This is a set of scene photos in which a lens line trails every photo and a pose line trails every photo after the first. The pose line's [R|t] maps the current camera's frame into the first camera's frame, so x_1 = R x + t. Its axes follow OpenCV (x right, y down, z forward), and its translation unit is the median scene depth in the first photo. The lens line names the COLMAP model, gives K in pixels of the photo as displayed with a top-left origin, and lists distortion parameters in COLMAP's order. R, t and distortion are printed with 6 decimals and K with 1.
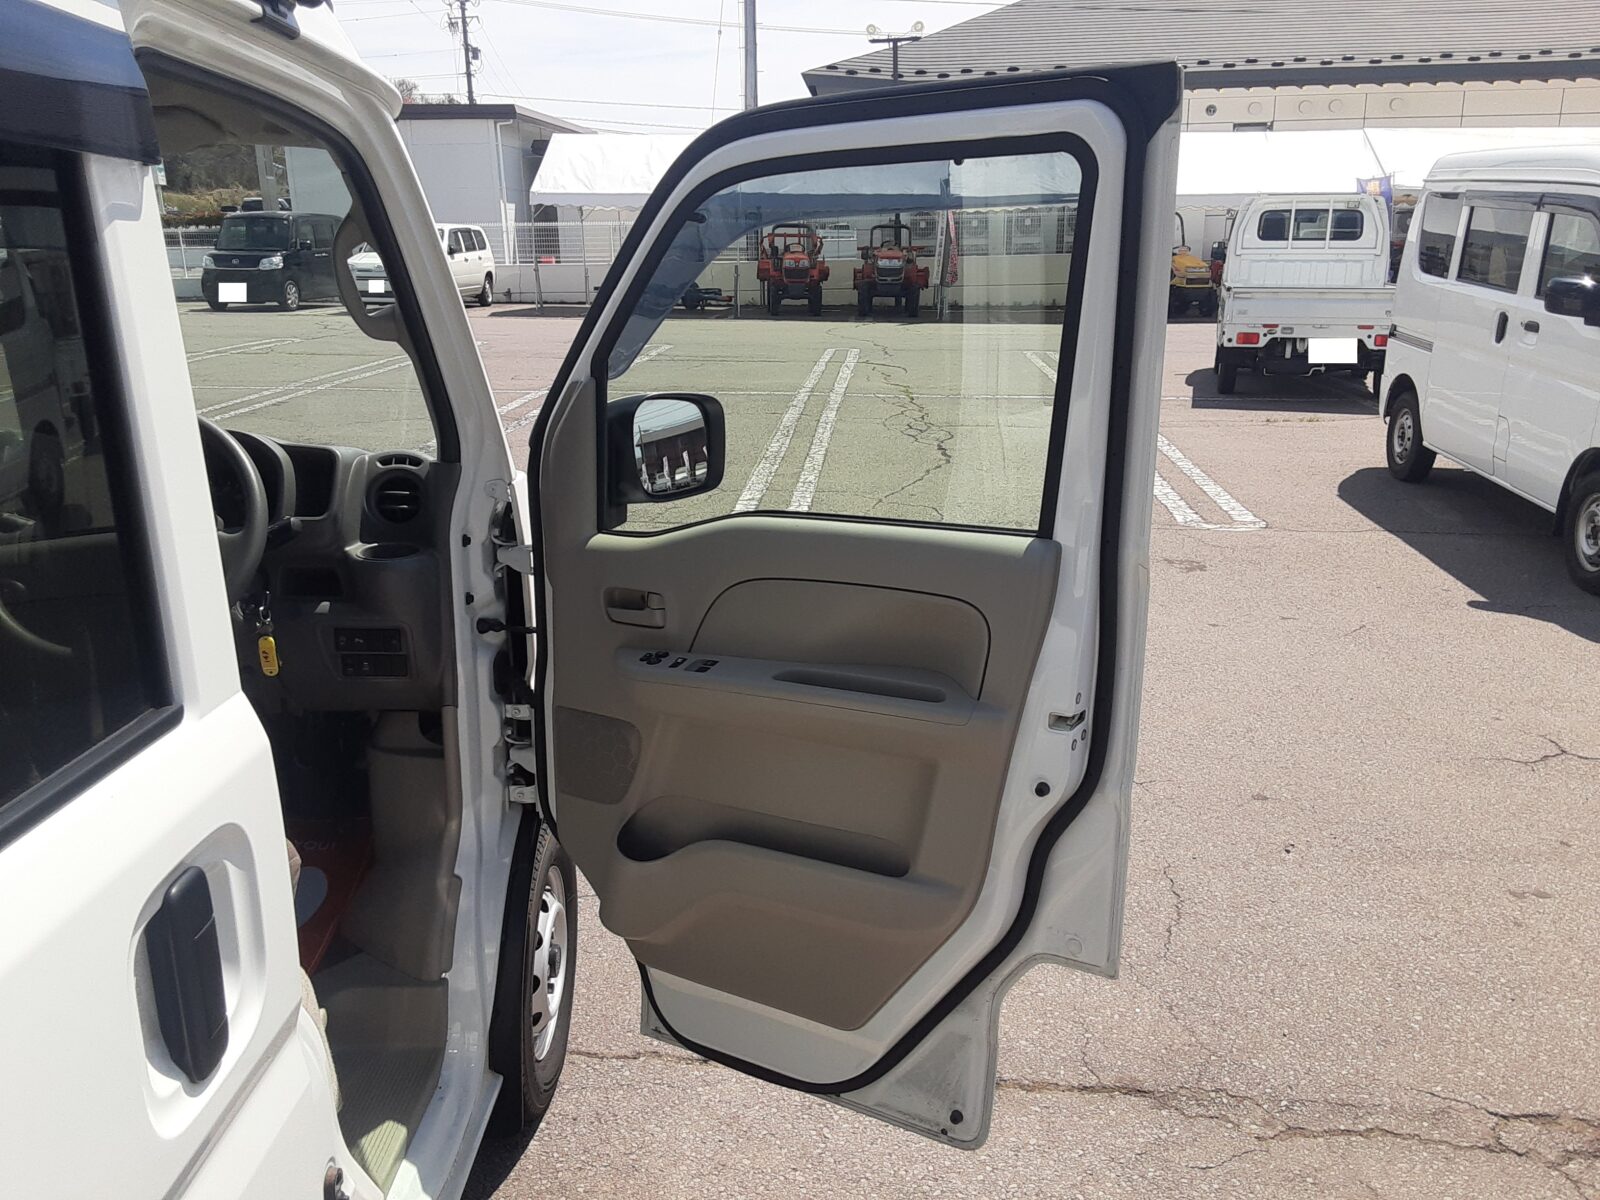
lens RADIAL K [[1274.3, 0, 800.8], [0, 1274.3, 609.4], [0, 0, 1]] dist [0.075790, -0.117035]
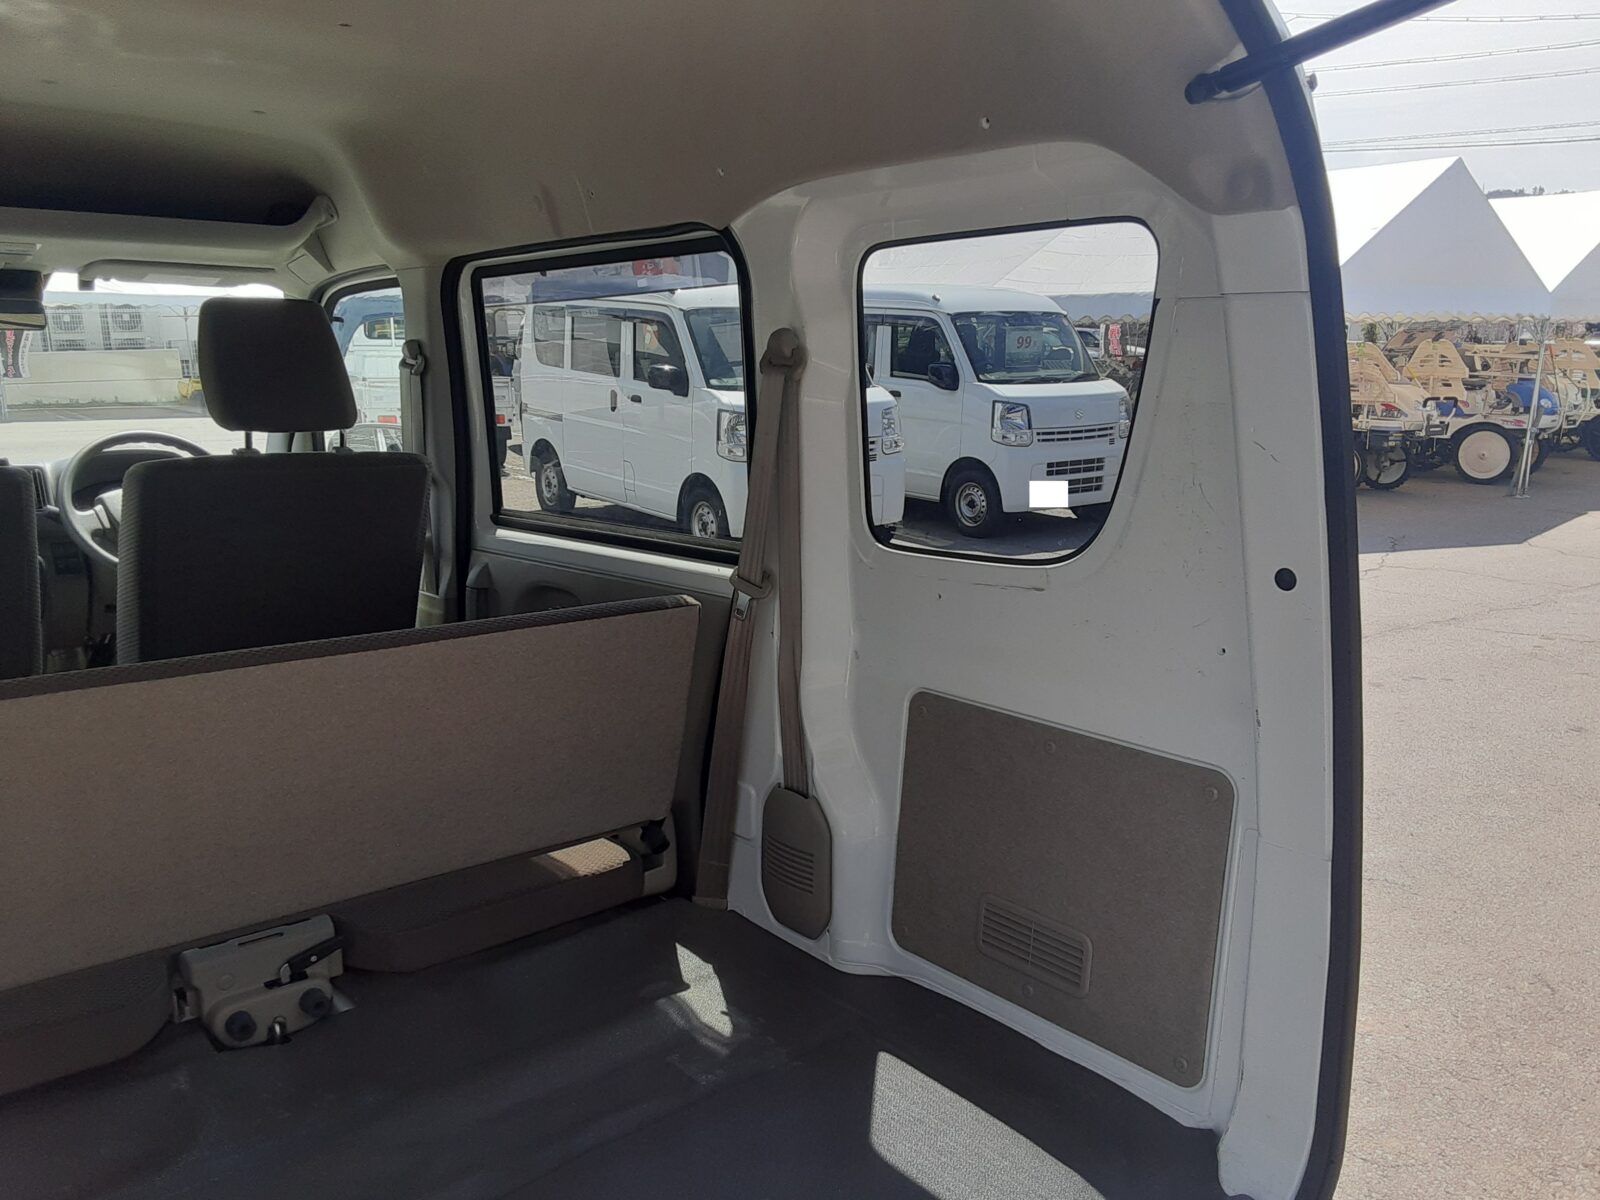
lens RADIAL K [[1274.3, 0, 786.1], [0, 1274.3, 621.3], [0, 0, 1]] dist [0.075790, -0.117035]
pose [[0.754419, -0.136441, 0.642056, -0.086967], [0.176906, 0.984227, 0.001289, 0.018656], [-0.632104, 0.112611, 0.766657, -0.063383]]
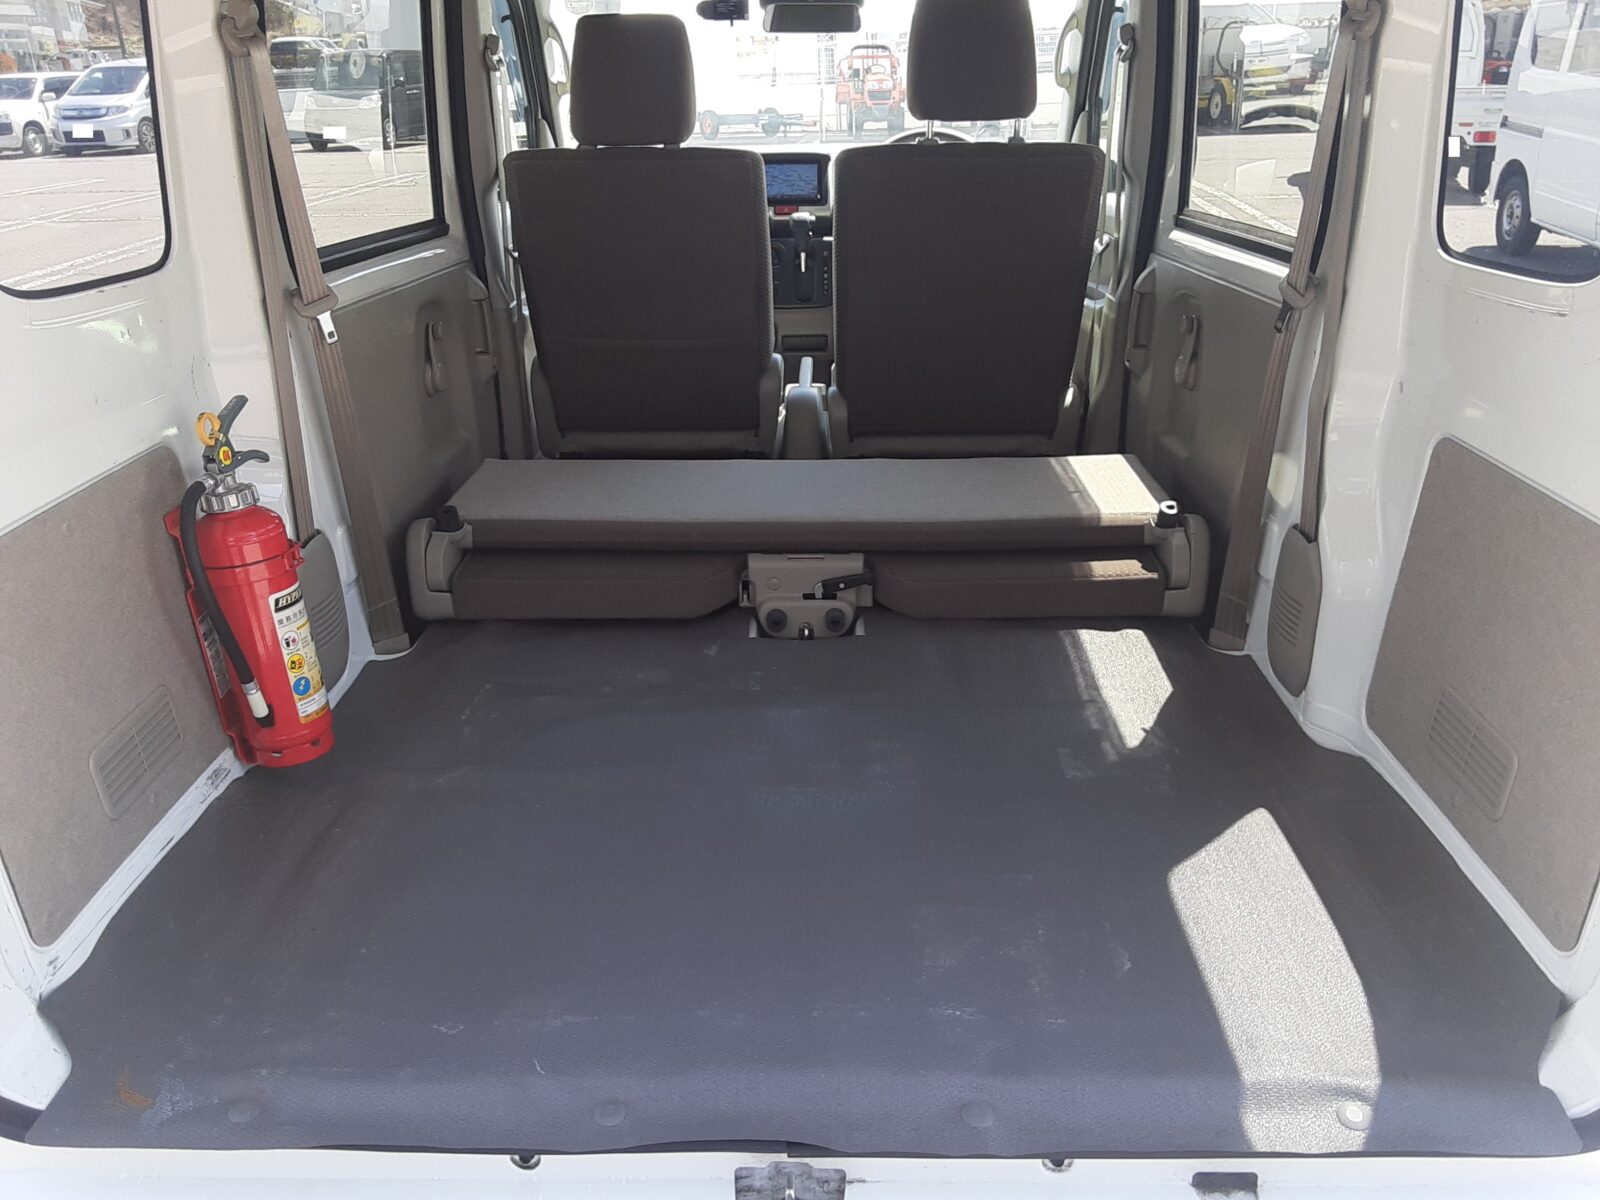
lens RADIAL K [[1274.3, 0, 793.0], [0, 1274.3, 613.9], [0, 0, 1]] dist [0.075790, -0.117035]
pose [[0.999477, -0.019156, -0.026038, -0.058248], [0.022148, 0.992532, 0.119958, 0.025820], [0.023546, -0.120472, 0.992437, -0.076558]]
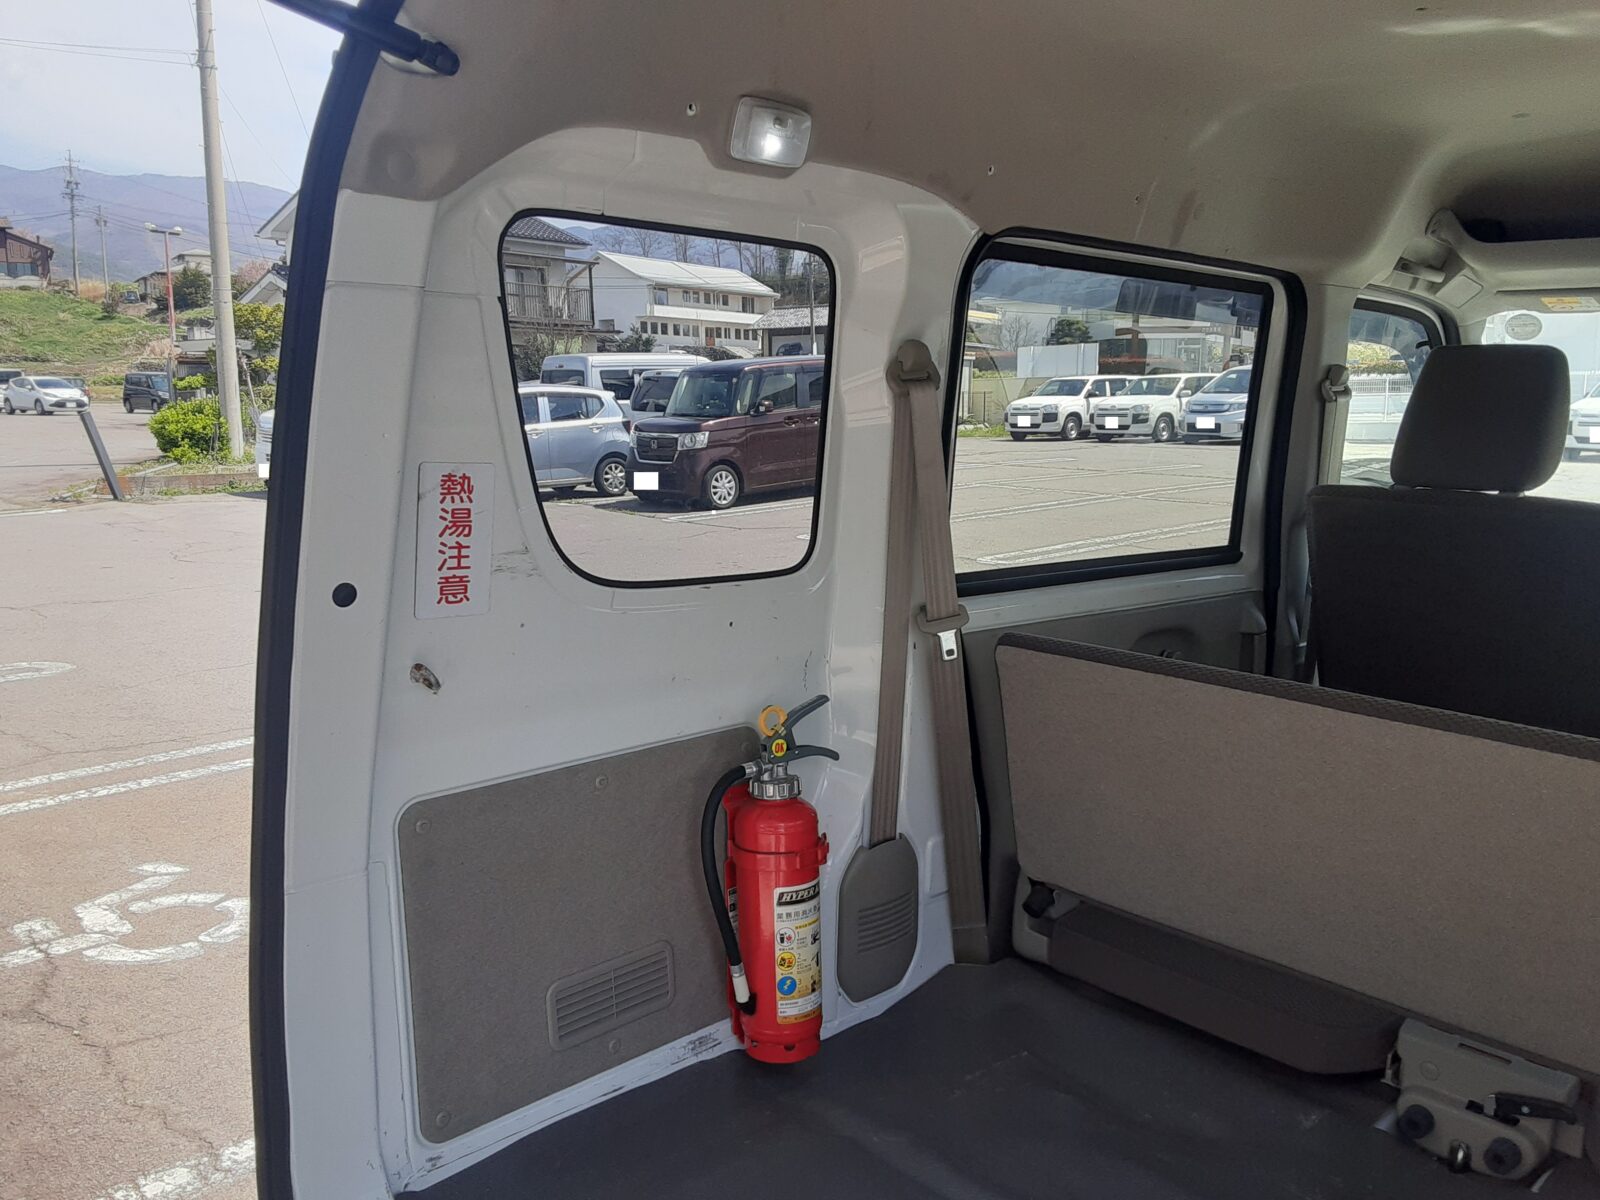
lens RADIAL K [[1274.3, 0, 810.2], [0, 1274.3, 609.7], [0, 0, 1]] dist [0.075790, -0.117035]
pose [[0.689823, 0.122122, -0.713604, -0.035479], [-0.198842, 0.979724, -0.024551, 0.017806], [0.696137, 0.158830, 0.700119, -0.056307]]
